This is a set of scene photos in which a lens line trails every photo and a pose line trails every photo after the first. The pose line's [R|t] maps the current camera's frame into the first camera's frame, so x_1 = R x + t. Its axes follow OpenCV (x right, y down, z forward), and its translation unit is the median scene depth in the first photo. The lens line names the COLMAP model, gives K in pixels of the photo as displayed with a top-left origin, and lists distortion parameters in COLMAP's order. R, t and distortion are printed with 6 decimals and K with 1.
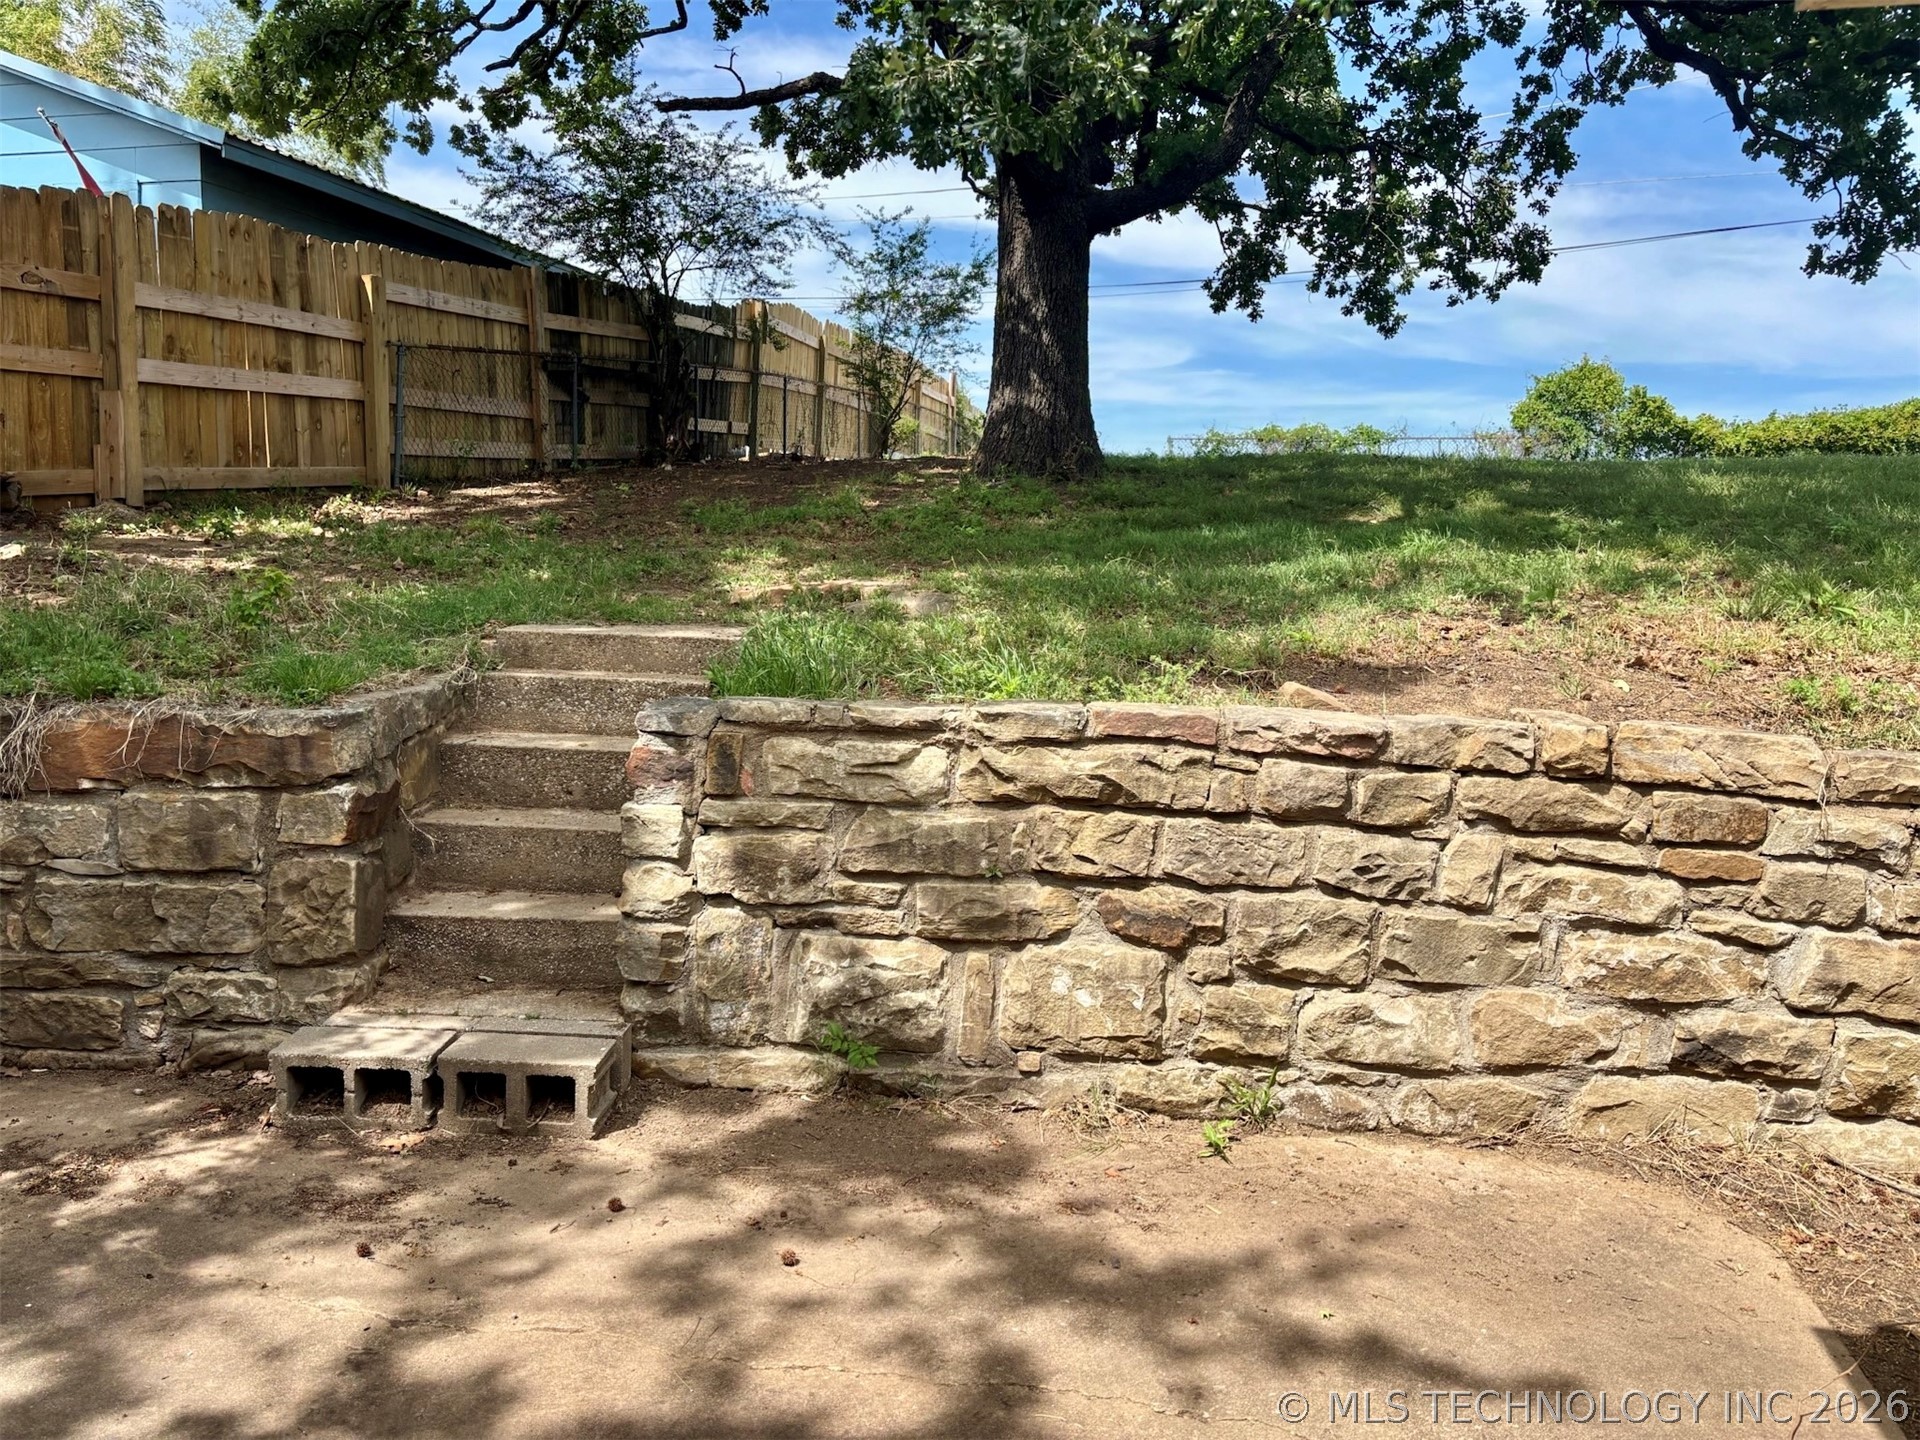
lens RADIAL K [[1318.5, 0, 839.6], [0, 1318.5, 641.6], [0, 0, 1]] dist [0.065034, -0.057217]
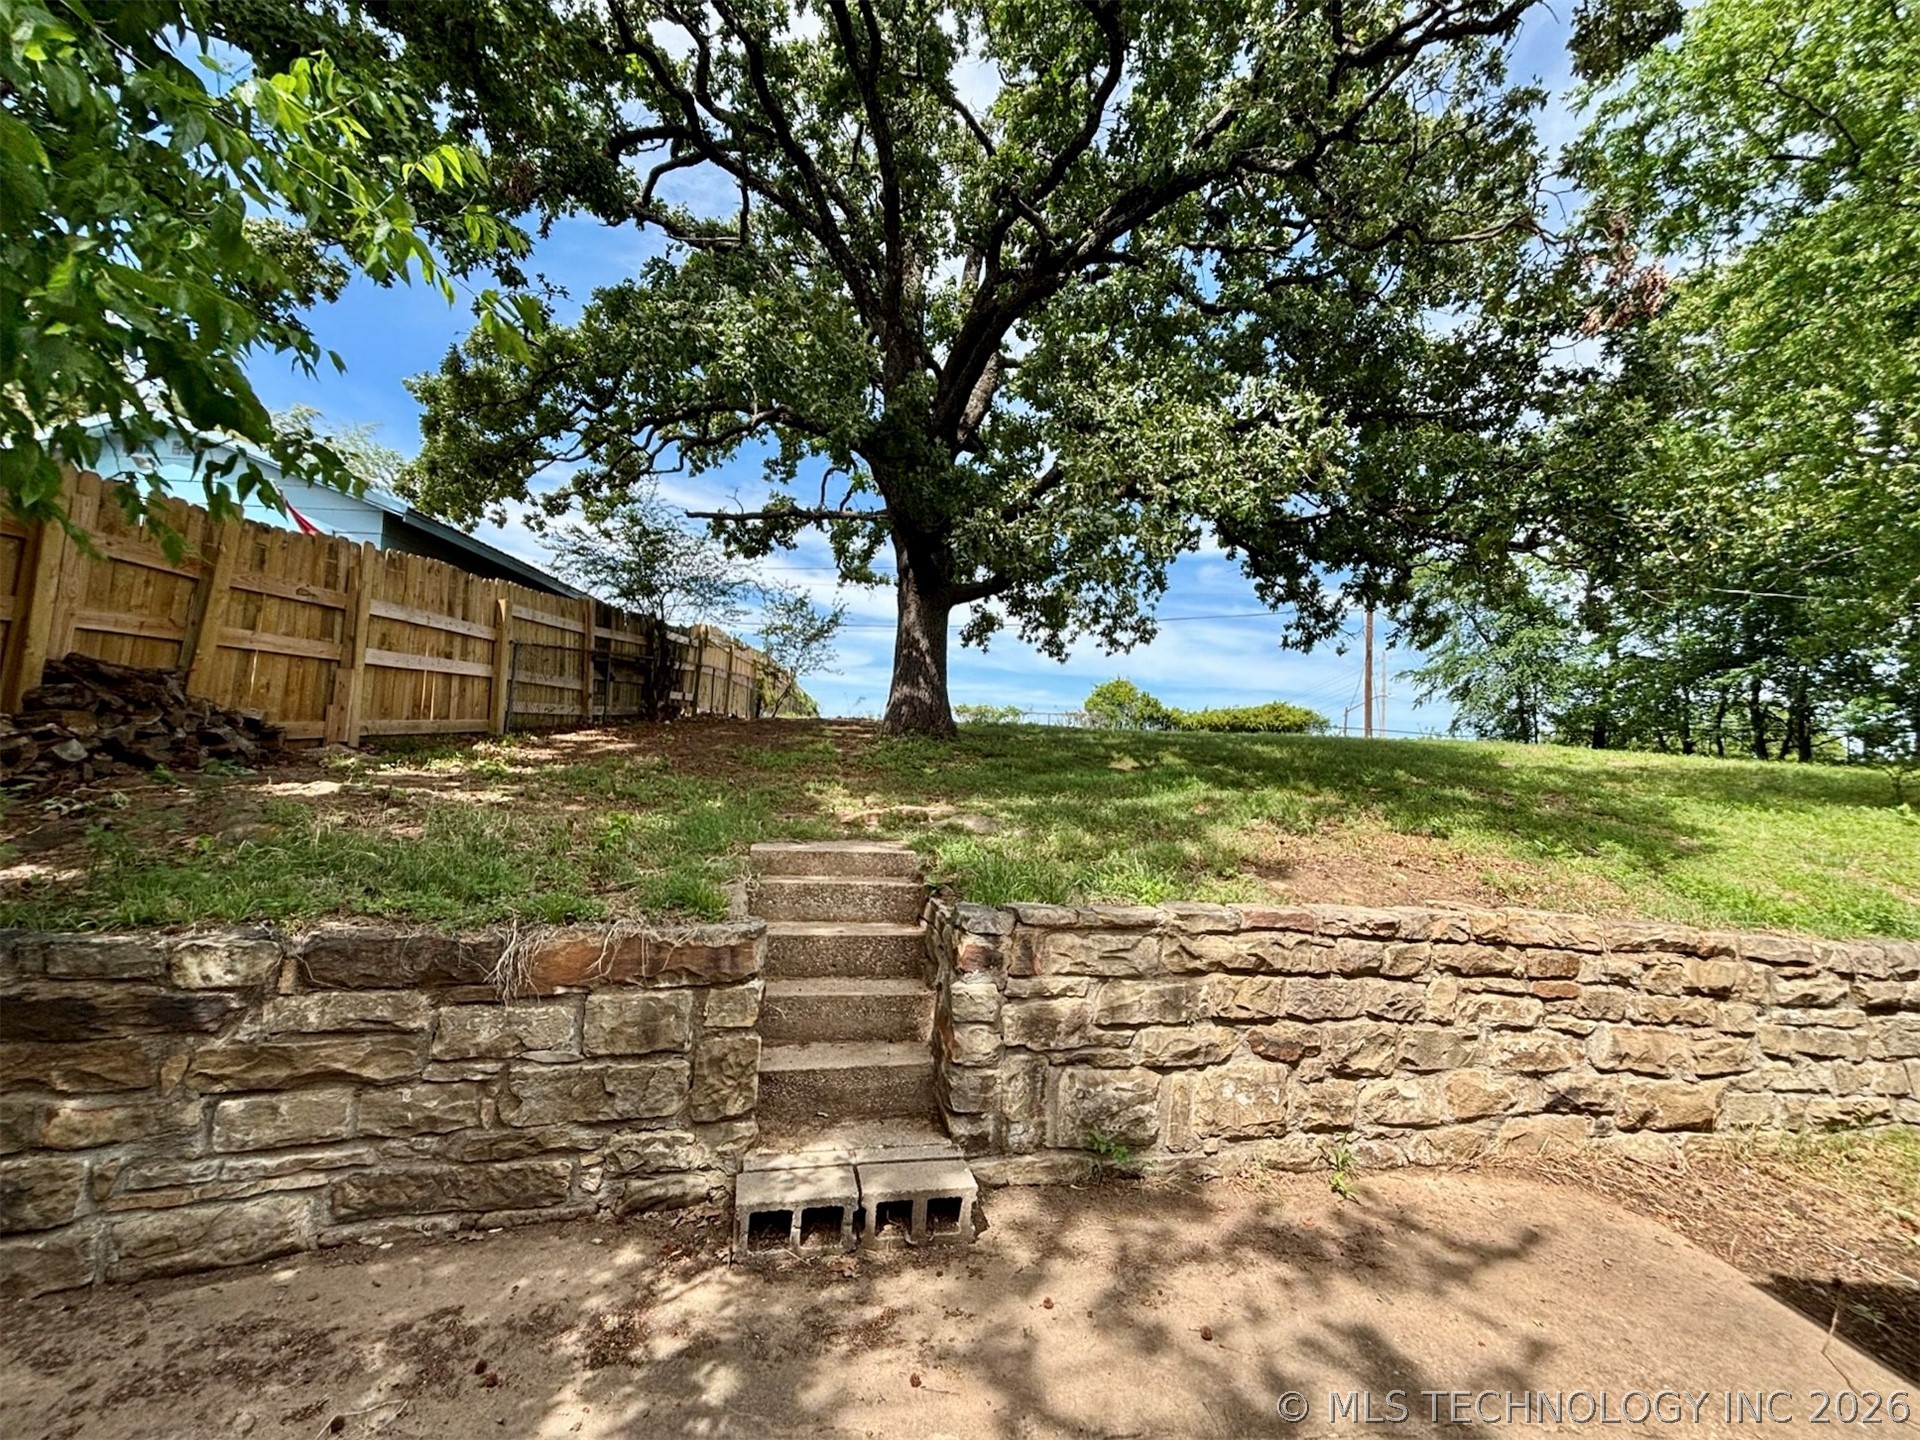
lens RADIAL K [[768.0, 0, 962.7], [0, 768.0, 711.5], [0, 0, 1]] dist [0.001802, -0.001068]
pose [[0.969592, 0.033226, 0.242460, -0.377600], [0.003832, 0.988558, -0.150793, -0.049690], [-0.244696, 0.147137, 0.958371, 0.141327]]
